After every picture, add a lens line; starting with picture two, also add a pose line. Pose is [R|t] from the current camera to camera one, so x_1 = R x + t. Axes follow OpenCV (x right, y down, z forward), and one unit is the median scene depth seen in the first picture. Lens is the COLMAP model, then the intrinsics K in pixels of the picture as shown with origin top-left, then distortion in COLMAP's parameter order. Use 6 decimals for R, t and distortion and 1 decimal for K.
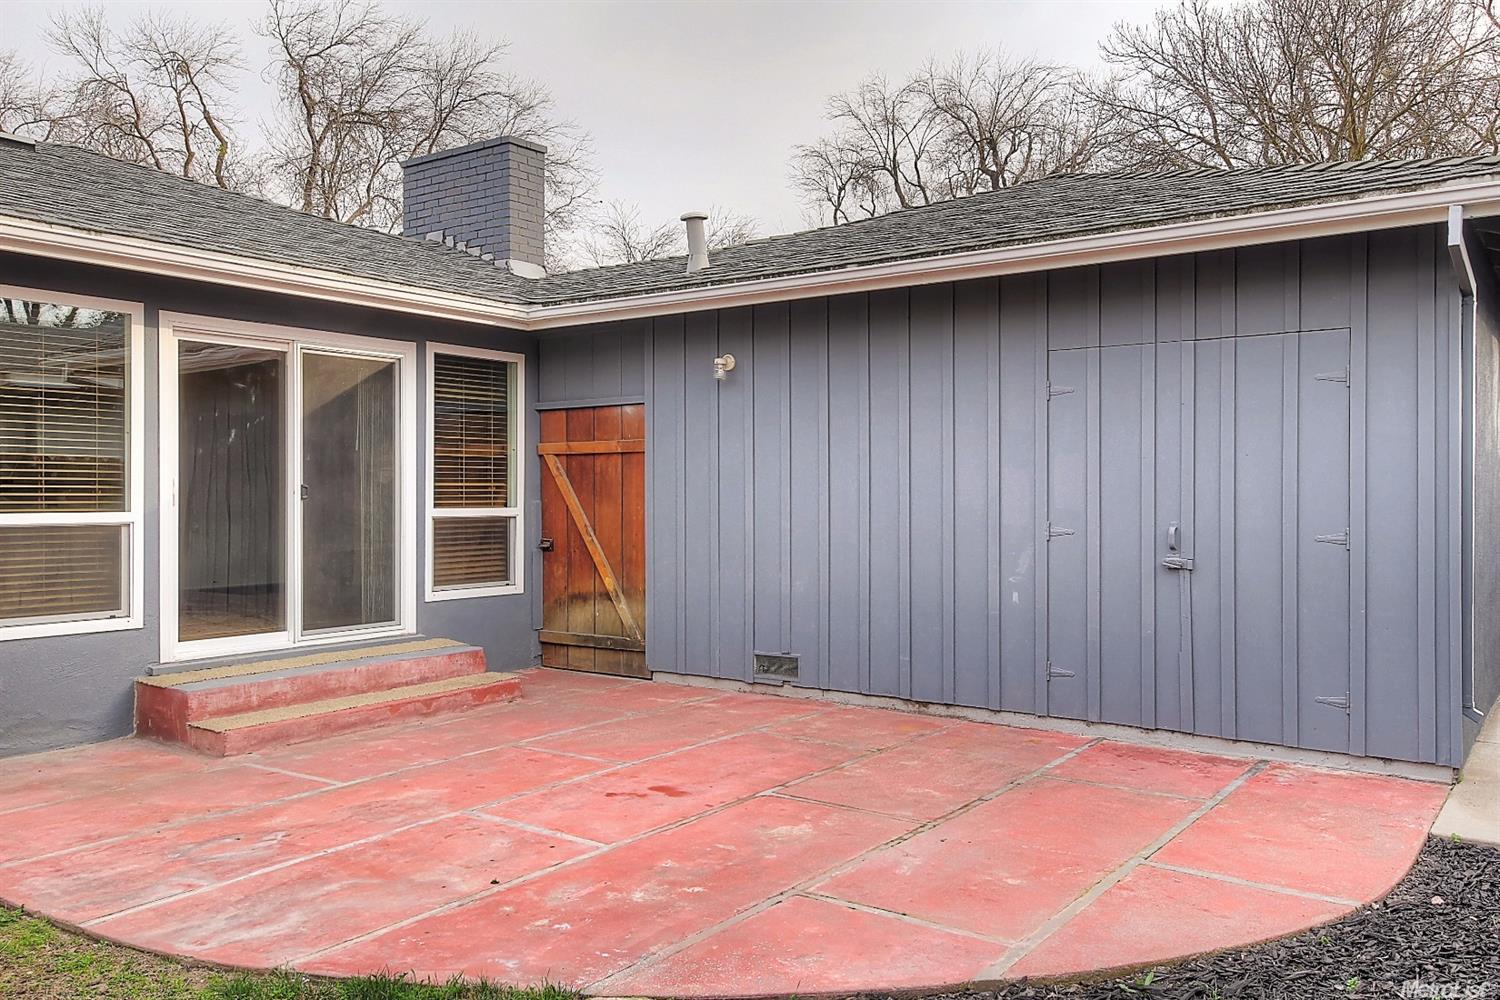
lens RADIAL K [[1195.4, 0, 757.2], [0, 1195.4, 487.1], [0, 0, 1]] dist [0.029363, 0.005699]
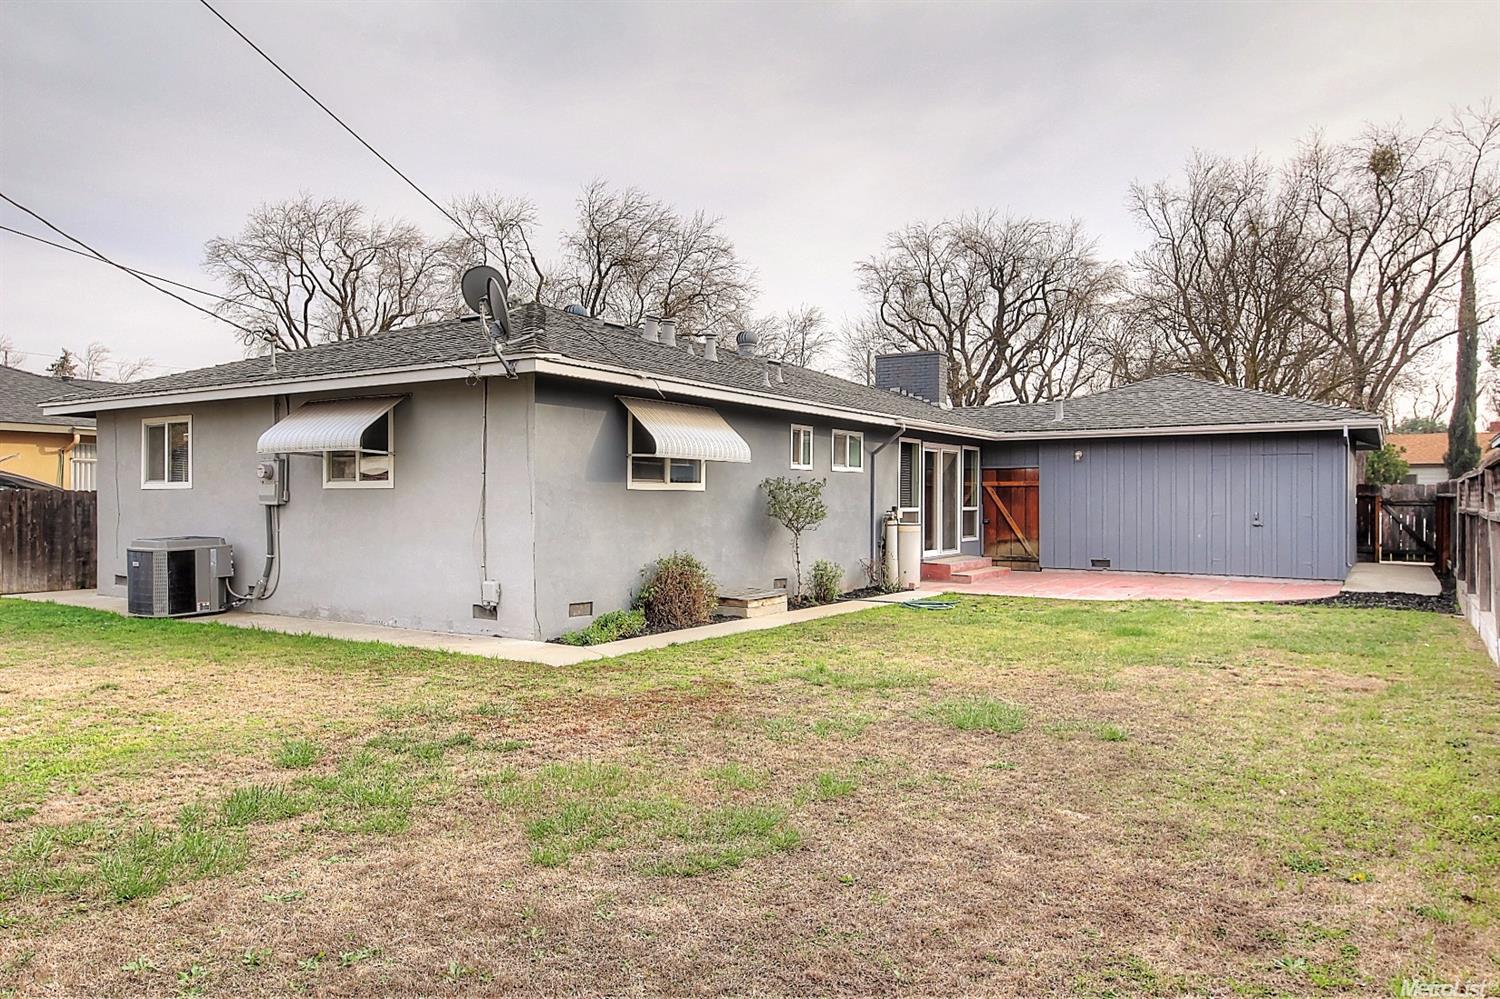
lens RADIAL K [[1009.6, 0, 744.6], [0, 1009.6, 501.2], [0, 0, 1]] dist [0.016025, -0.006232]
pose [[0.998894, 0.001931, 0.046982, -1.375956], [-0.002369, 0.999954, 0.009266, -0.024719], [-0.046962, -0.009367, 0.998853, -1.974256]]
